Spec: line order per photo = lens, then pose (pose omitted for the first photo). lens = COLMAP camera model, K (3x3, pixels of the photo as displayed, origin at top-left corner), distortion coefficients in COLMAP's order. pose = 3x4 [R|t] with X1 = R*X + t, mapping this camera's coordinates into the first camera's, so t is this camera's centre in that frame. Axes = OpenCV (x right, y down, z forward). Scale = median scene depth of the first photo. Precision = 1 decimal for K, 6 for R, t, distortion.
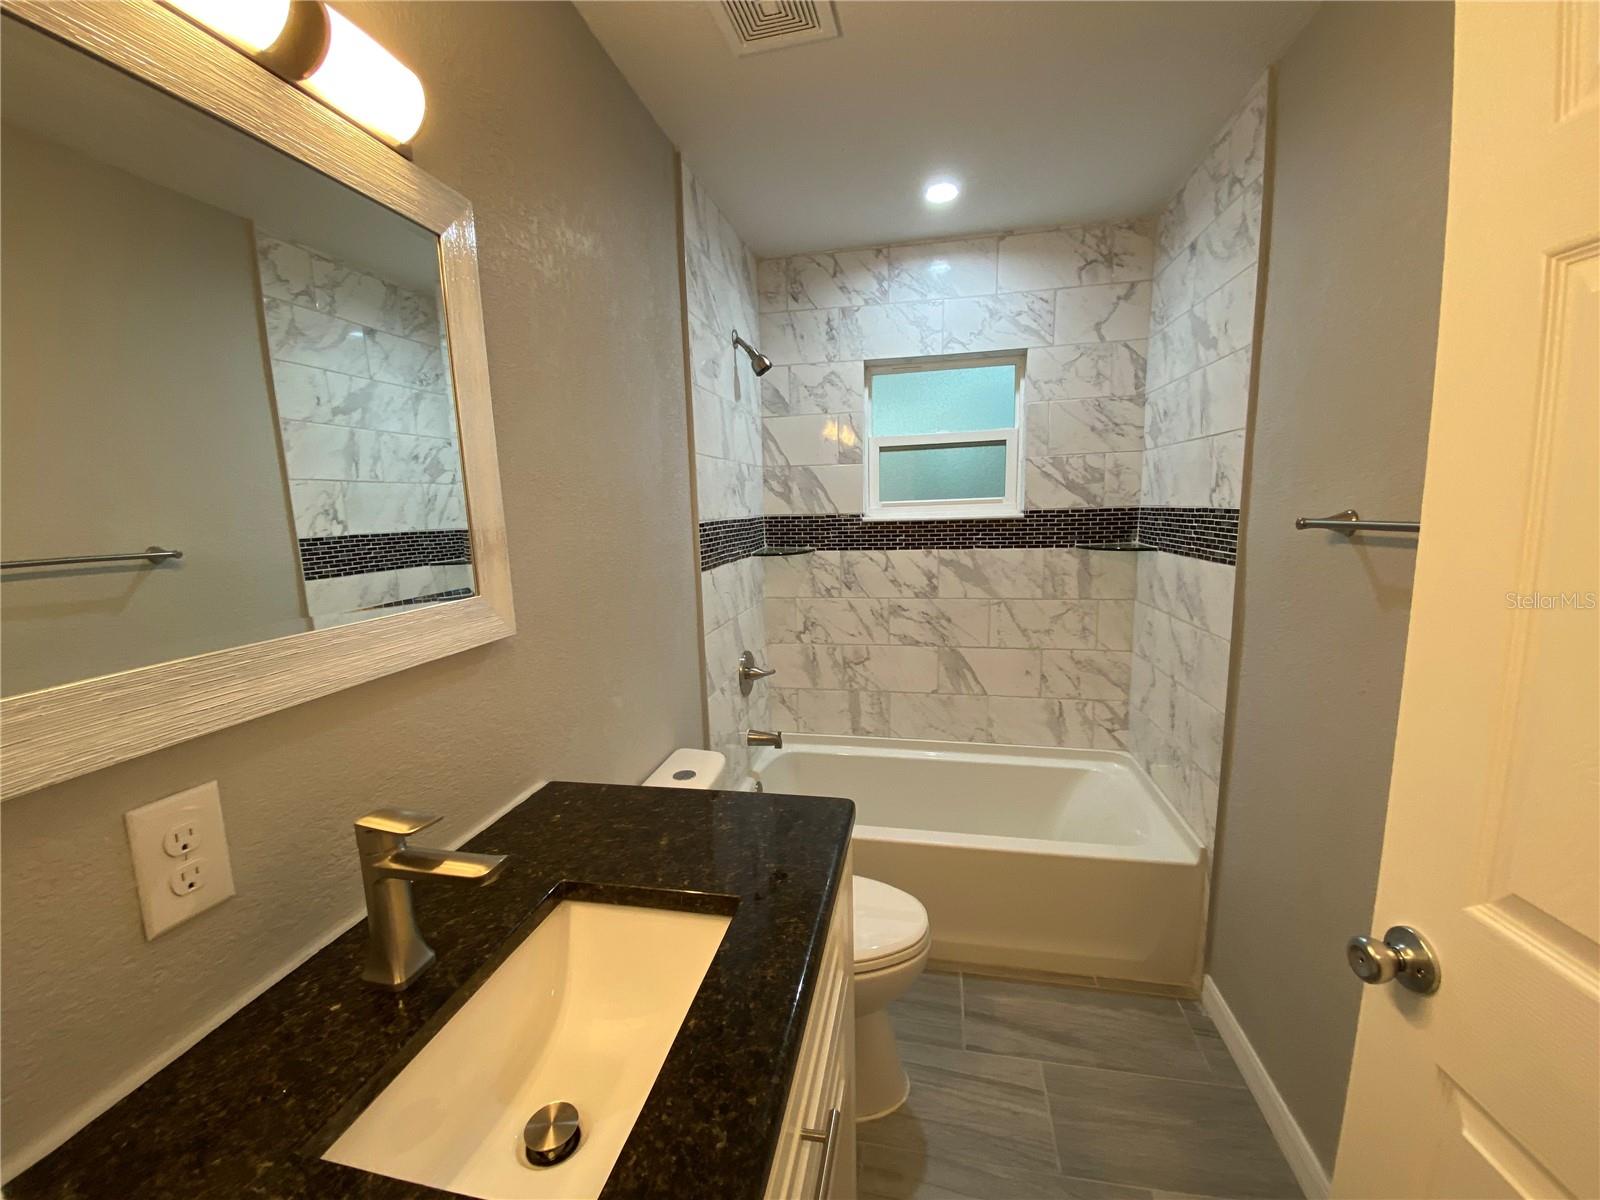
lens RADIAL K [[654.0, 0, 798.3], [0, 654.0, 603.4], [0, 0, 1]] dist [0.043576, -0.039337]
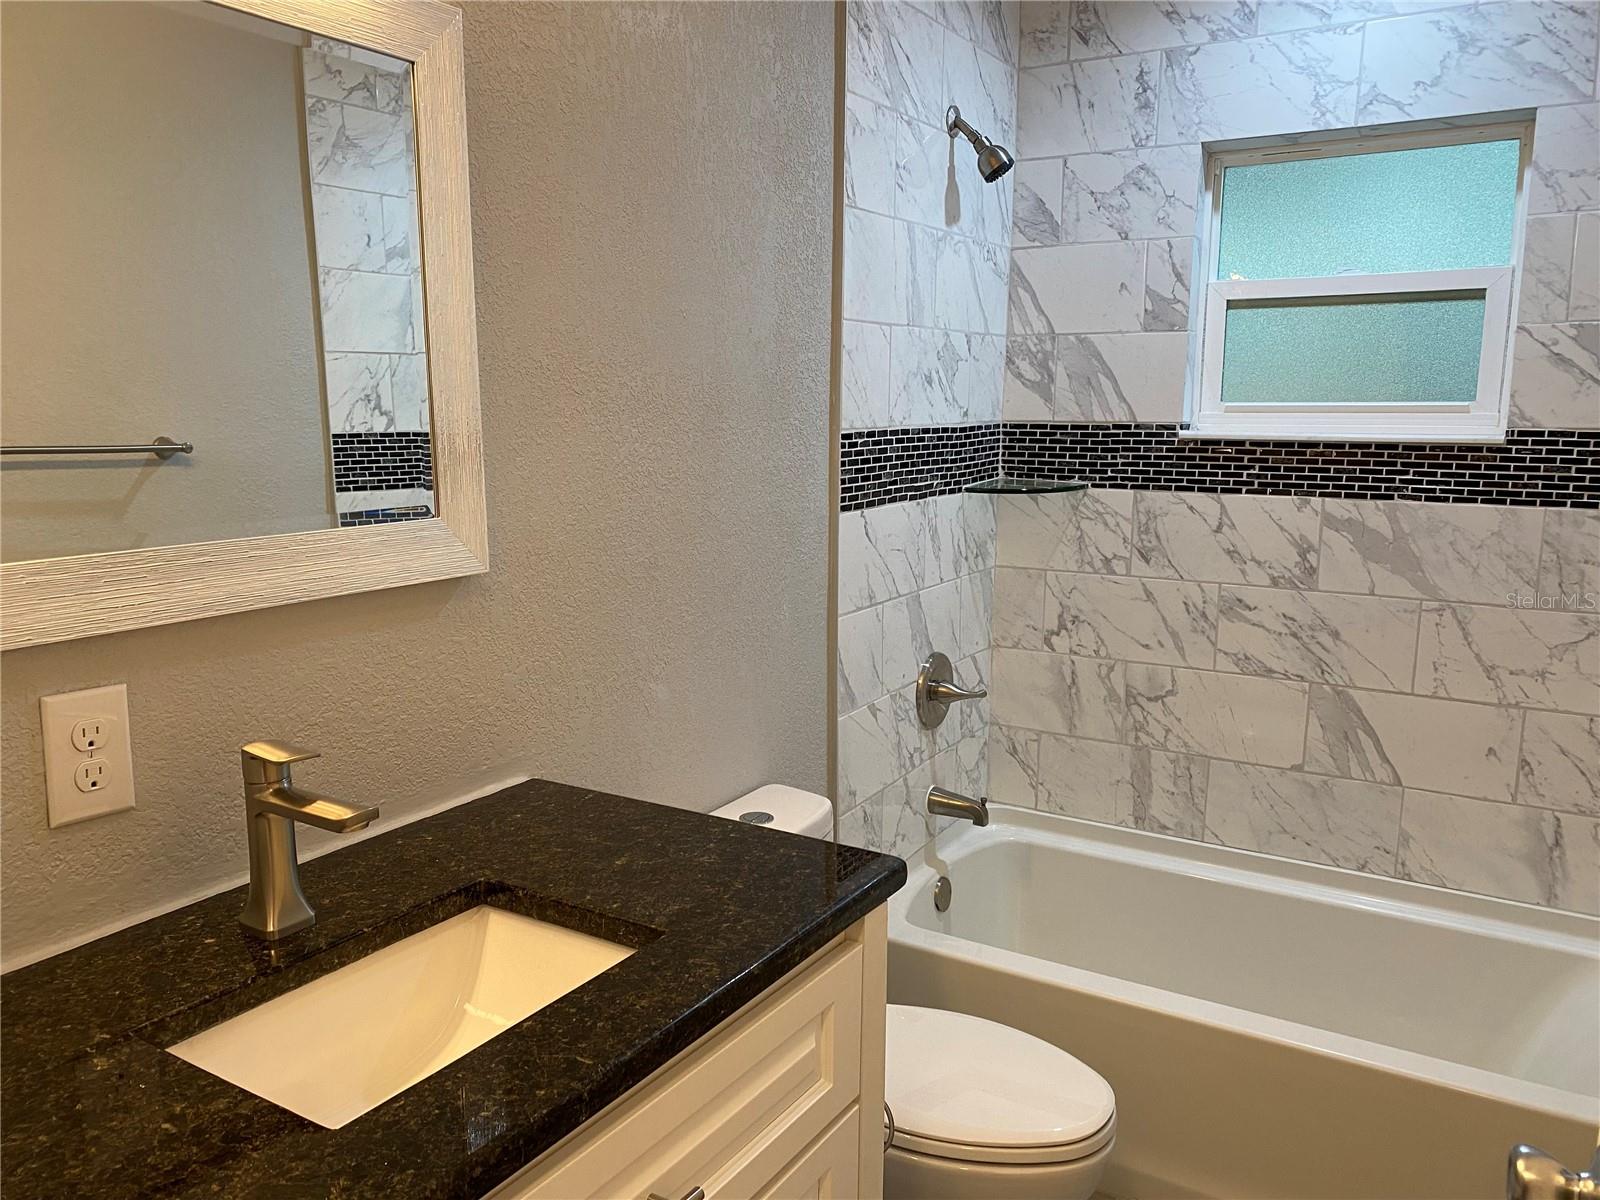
lens RADIAL K [[1250.8, 0, 761.7], [0, 1250.8, 604.7], [0, 0, 1]] dist [0.038352, -0.050924]
pose [[0.932074, 0.085154, -0.352119, 0.160760], [-0.078293, 0.996360, 0.033708, 0.004201], [0.353707, -0.003850, 0.935348, -0.102523]]
